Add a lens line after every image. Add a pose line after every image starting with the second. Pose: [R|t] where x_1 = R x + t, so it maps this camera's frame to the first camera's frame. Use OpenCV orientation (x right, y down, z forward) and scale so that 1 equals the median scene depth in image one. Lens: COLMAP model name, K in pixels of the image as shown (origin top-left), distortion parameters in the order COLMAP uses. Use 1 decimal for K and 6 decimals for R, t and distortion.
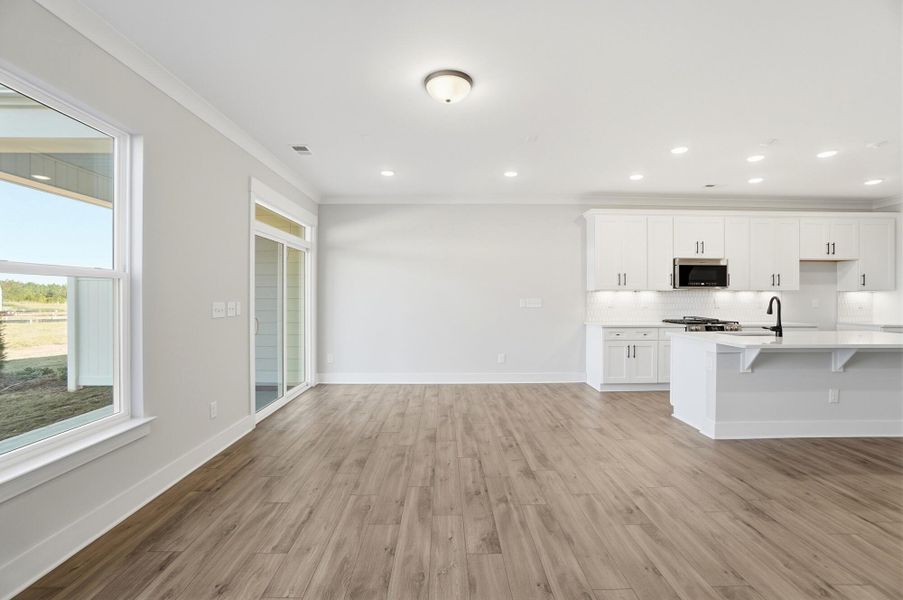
lens RADIAL K [[399.8, 0, 449.3], [0, 399.8, 296.1], [0, 0, 1]] dist [-0.061346, 0.022485]
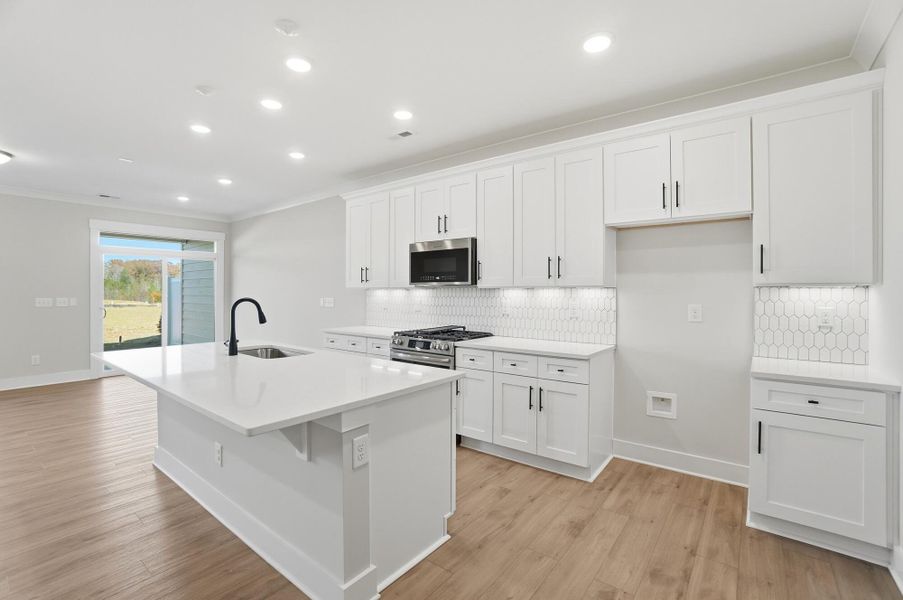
lens RADIAL K [[403.4, 0, 450.6], [0, 403.4, 295.2], [0, 0, 1]] dist [-0.063226, 0.023526]
pose [[0.780997, 0.005234, -0.624513, 1.572656], [-0.001045, 0.999974, 0.007073, -0.009683], [0.624534, -0.004871, 0.780982, 0.669930]]
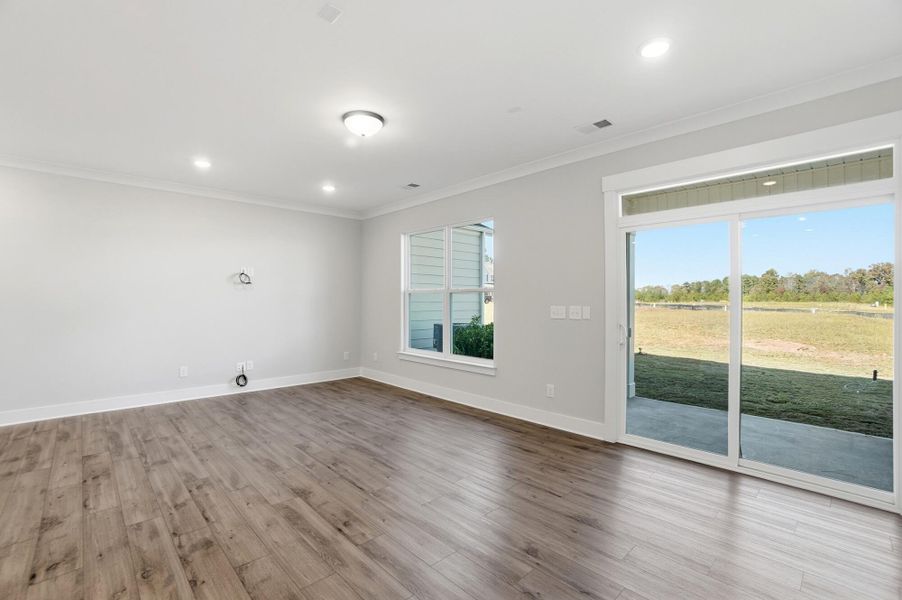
lens RADIAL K [[403.2, 0, 448.0], [0, 403.2, 299.4], [0, 0, 1]] dist [-0.062593, 0.021883]
pose [[-0.736068, -0.002409, -0.676904, 0.429608], [-0.001616, 0.999997, -0.001802, -0.002355], [0.676906, -0.000232, -0.736069, 1.429498]]
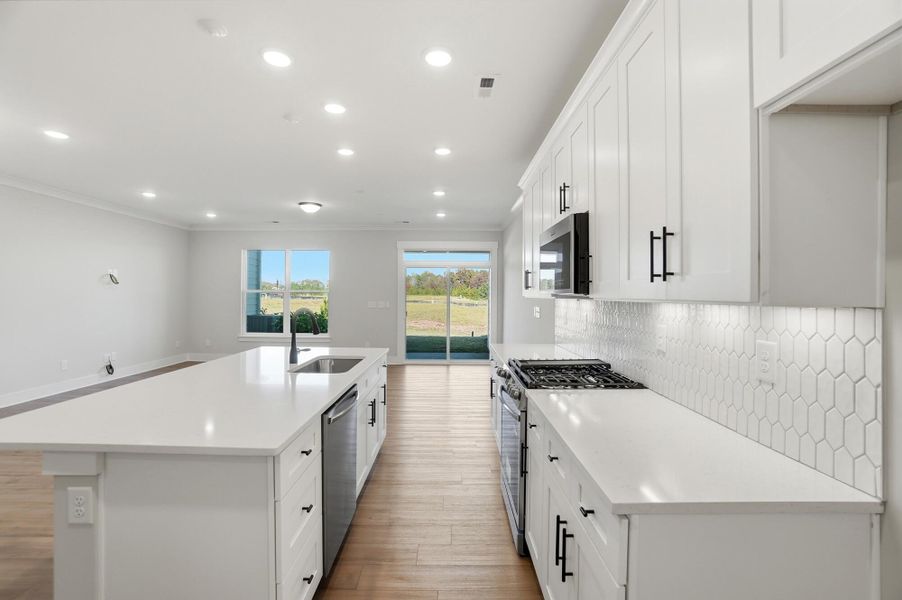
lens RADIAL K [[403.0, 0, 450.1], [0, 403.0, 295.2], [0, 0, 1]] dist [-0.063226, 0.023526]
pose [[-0.009600, 0.002282, -0.999951, 1.565412], [-0.006966, 0.999973, 0.002349, -0.026570], [0.999930, 0.006988, -0.009584, 1.269691]]
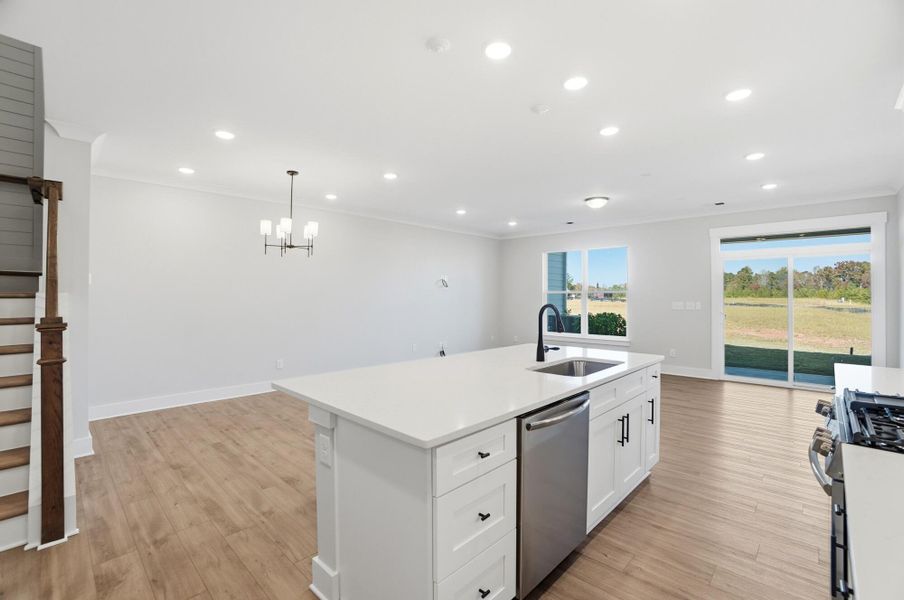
lens RADIAL K [[403.9, 0, 451.1], [0, 403.9, 295.2], [0, 0, 1]] dist [-0.063226, 0.023526]
pose [[-0.701130, -0.002547, -0.713029, 1.450474], [-0.000852, 0.999996, -0.002735, -0.012141], [0.713033, -0.001311, -0.701130, 1.361442]]
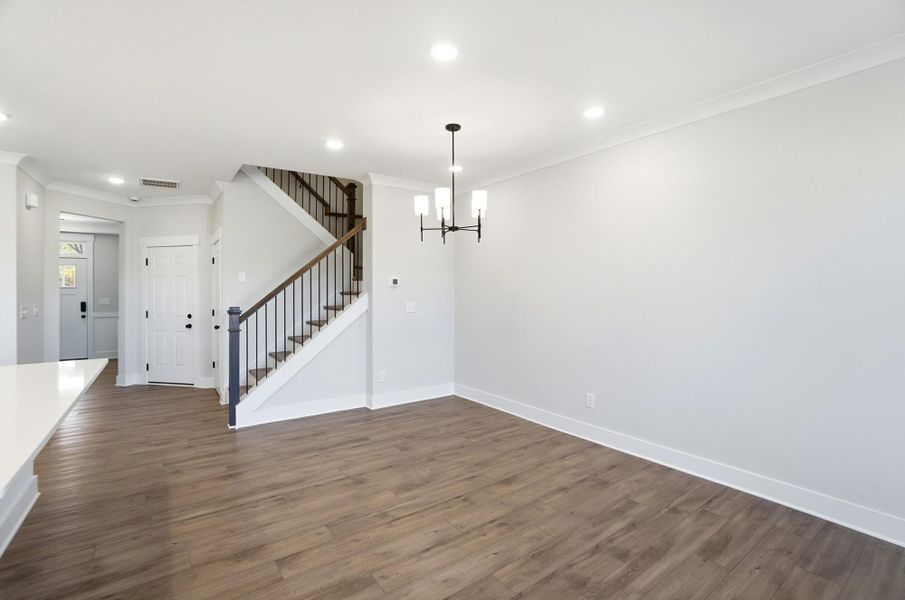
lens RADIAL K [[414.1, 0, 449.7], [0, 414.1, 285.6], [0, 0, 1]] dist [-0.045219, 0.006211]
pose [[-0.574130, 0.008109, 0.818724, 0.232939], [0.001294, 0.999959, -0.008997, -0.028223], [-0.818763, -0.004106, -0.574117, 0.725321]]
